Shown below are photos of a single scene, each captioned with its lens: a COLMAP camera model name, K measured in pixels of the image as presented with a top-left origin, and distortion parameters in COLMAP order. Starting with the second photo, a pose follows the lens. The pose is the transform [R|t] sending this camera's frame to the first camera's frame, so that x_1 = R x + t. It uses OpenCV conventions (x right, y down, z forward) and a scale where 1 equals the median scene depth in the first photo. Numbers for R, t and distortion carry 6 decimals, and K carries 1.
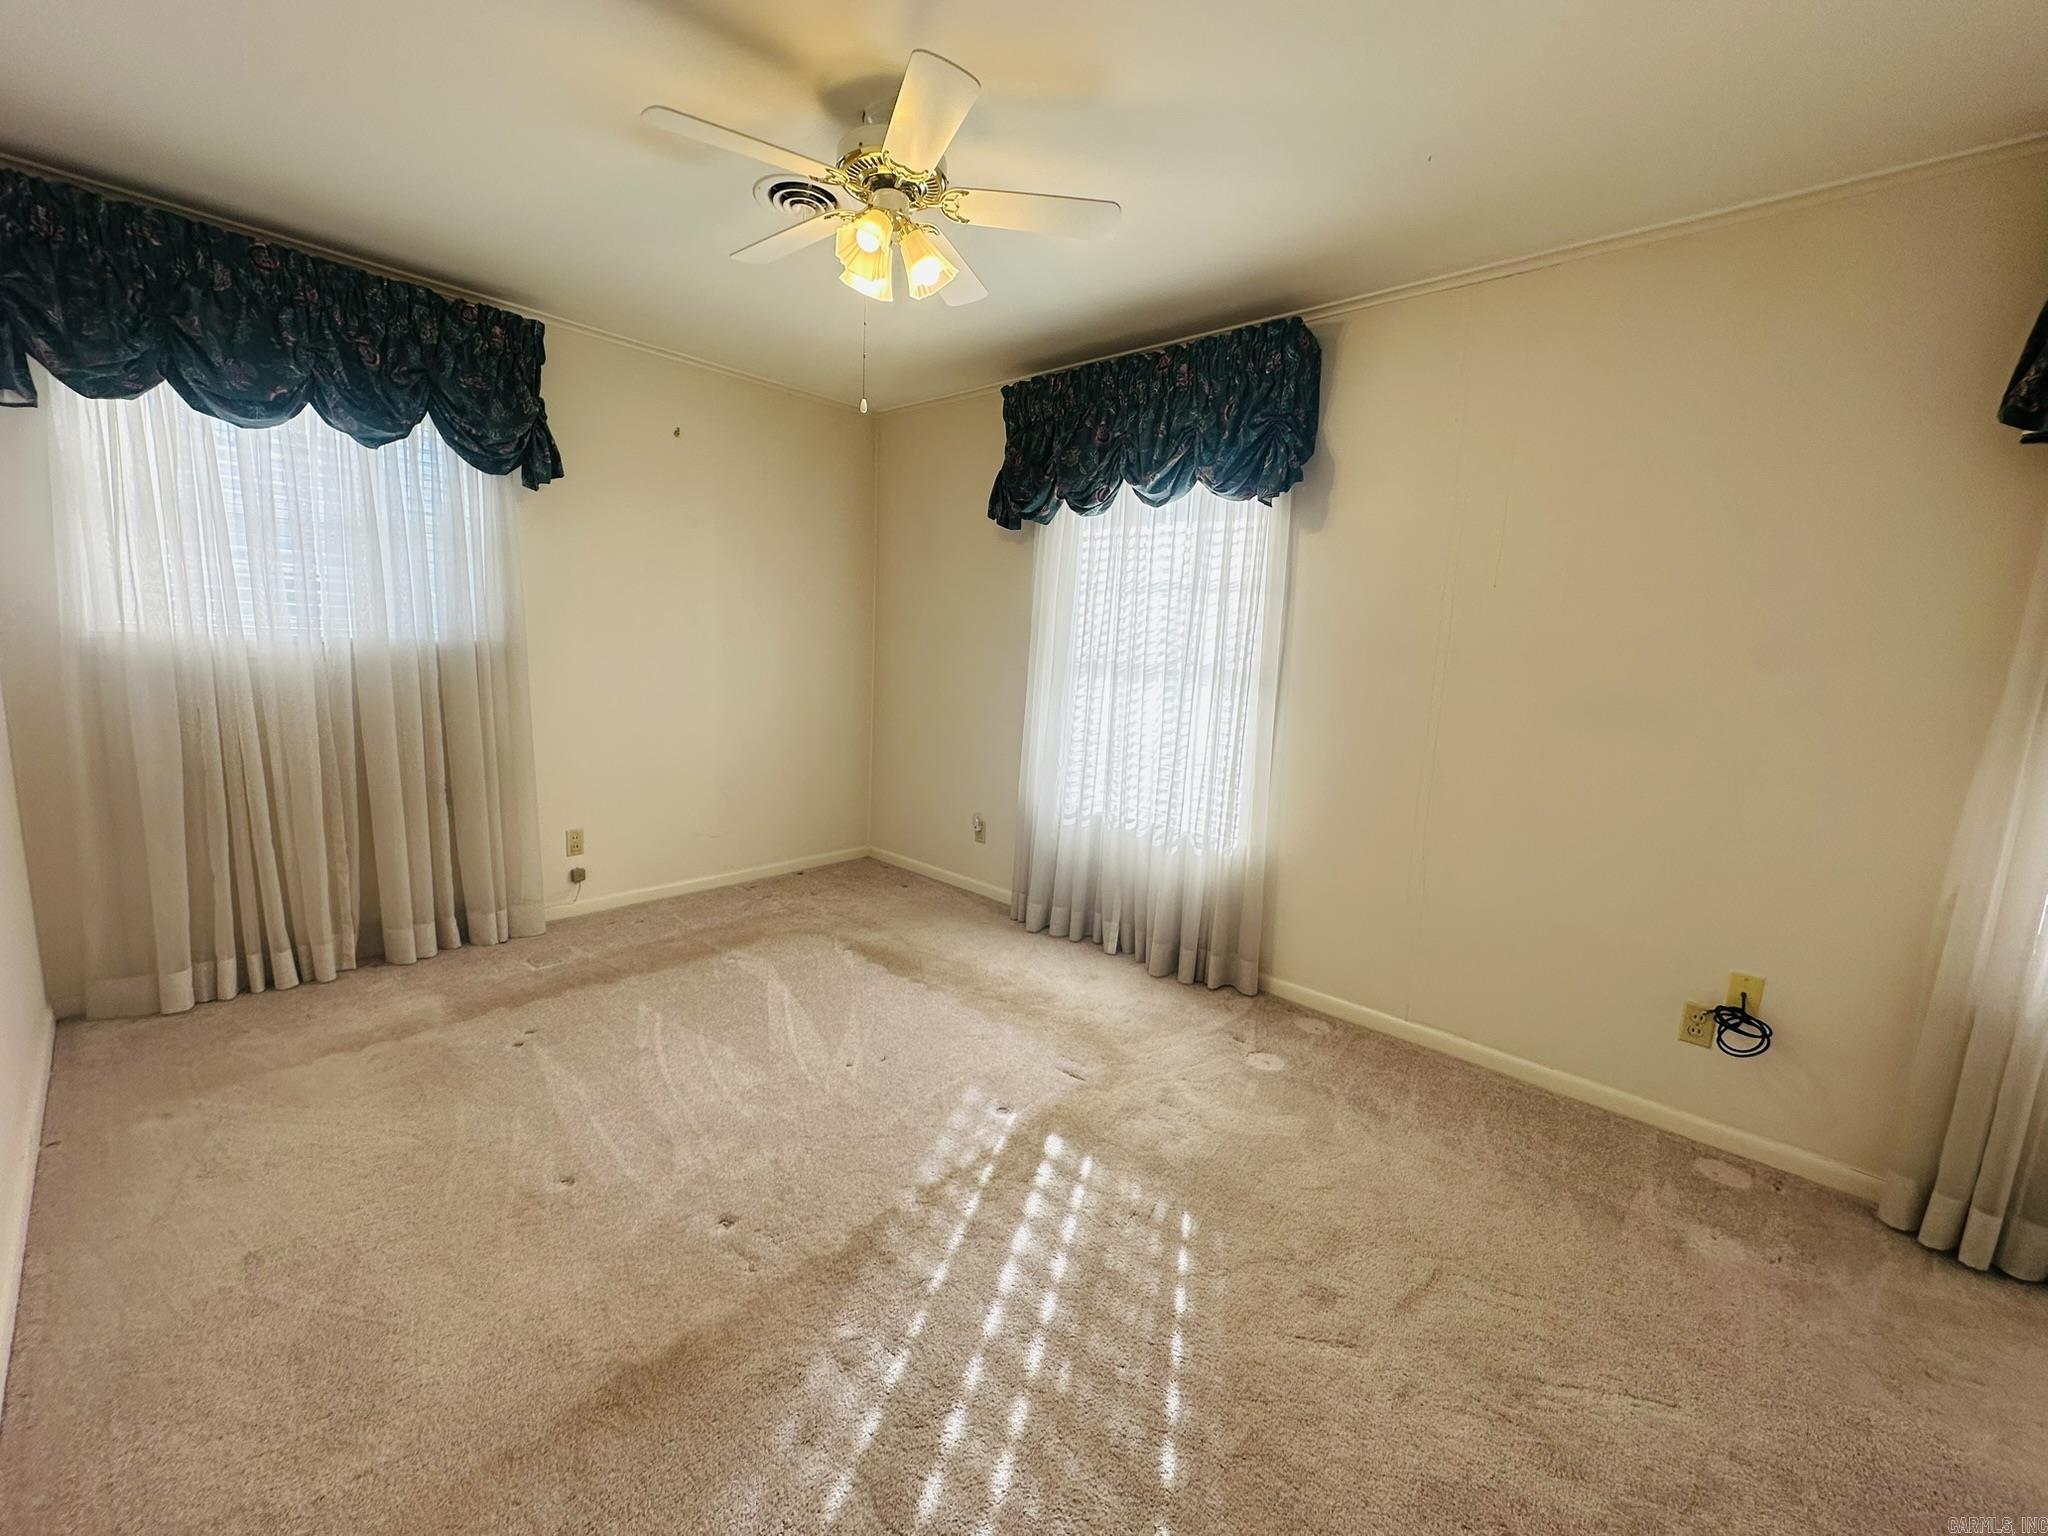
lens RADIAL K [[819.8, 0, 1023.7], [0, 819.8, 769.5], [0, 0, 1]] dist [-0.001258, -0.000044]
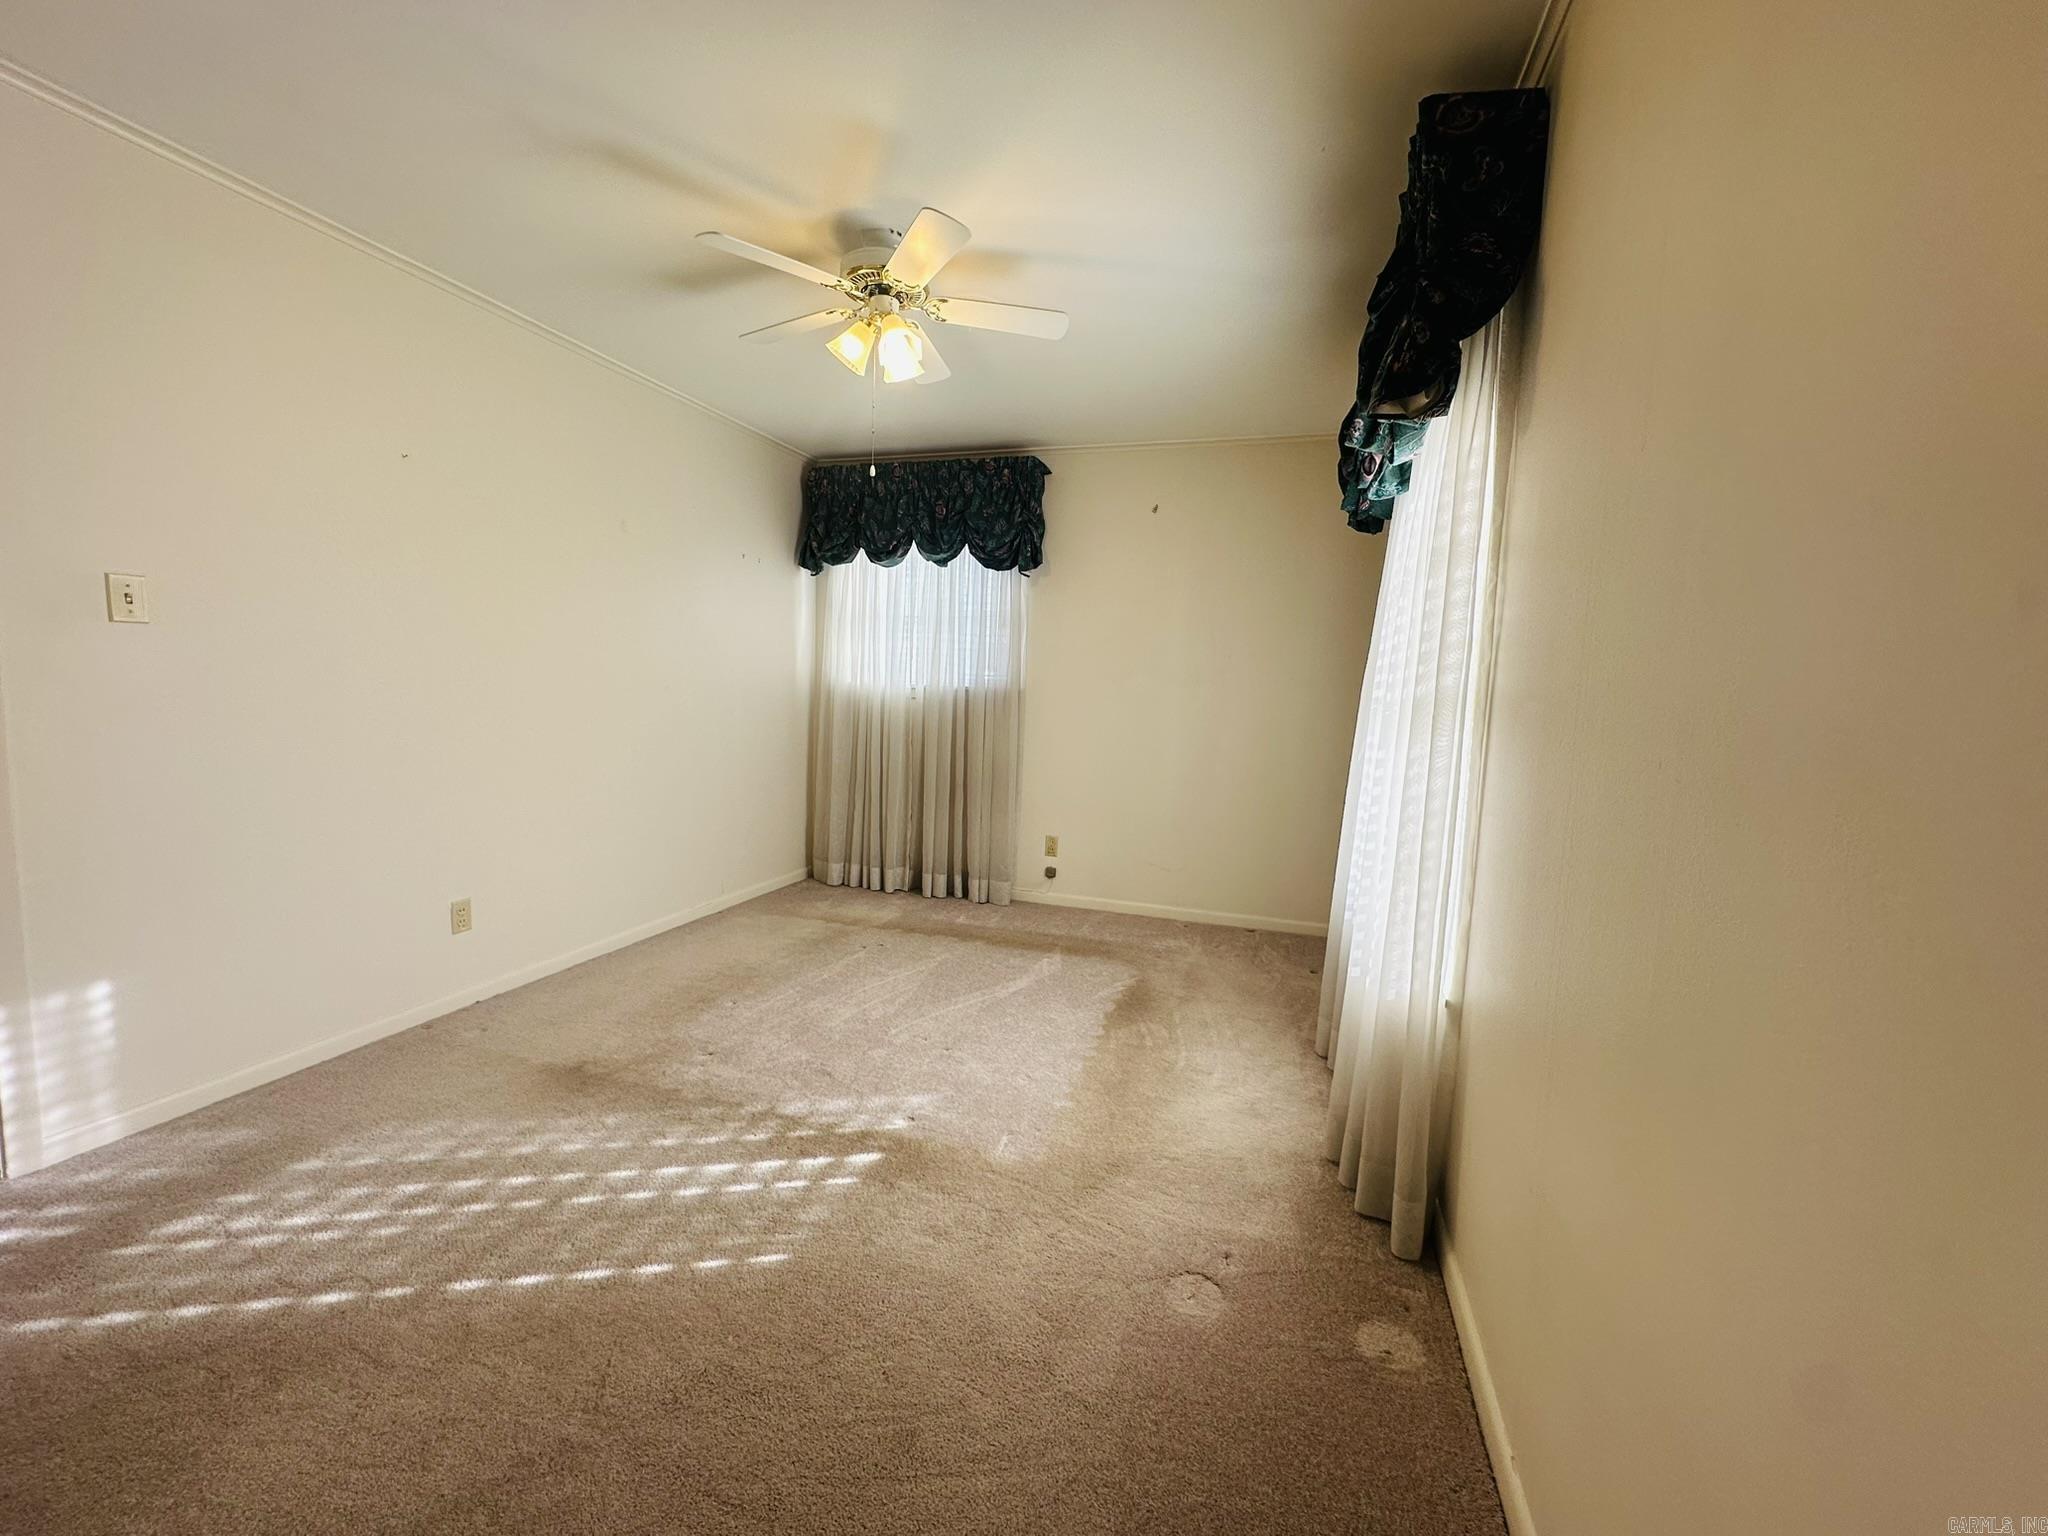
lens RADIAL K [[819.8, 0, 1019.3], [0, 819.8, 771.7], [0, 0, 1]] dist [-0.001258, -0.000044]
pose [[0.412293, 0.065594, -0.908687, 0.762904], [-0.159611, 0.987179, -0.001159, -0.020313], [0.896961, 0.145514, 0.417477, 0.538299]]
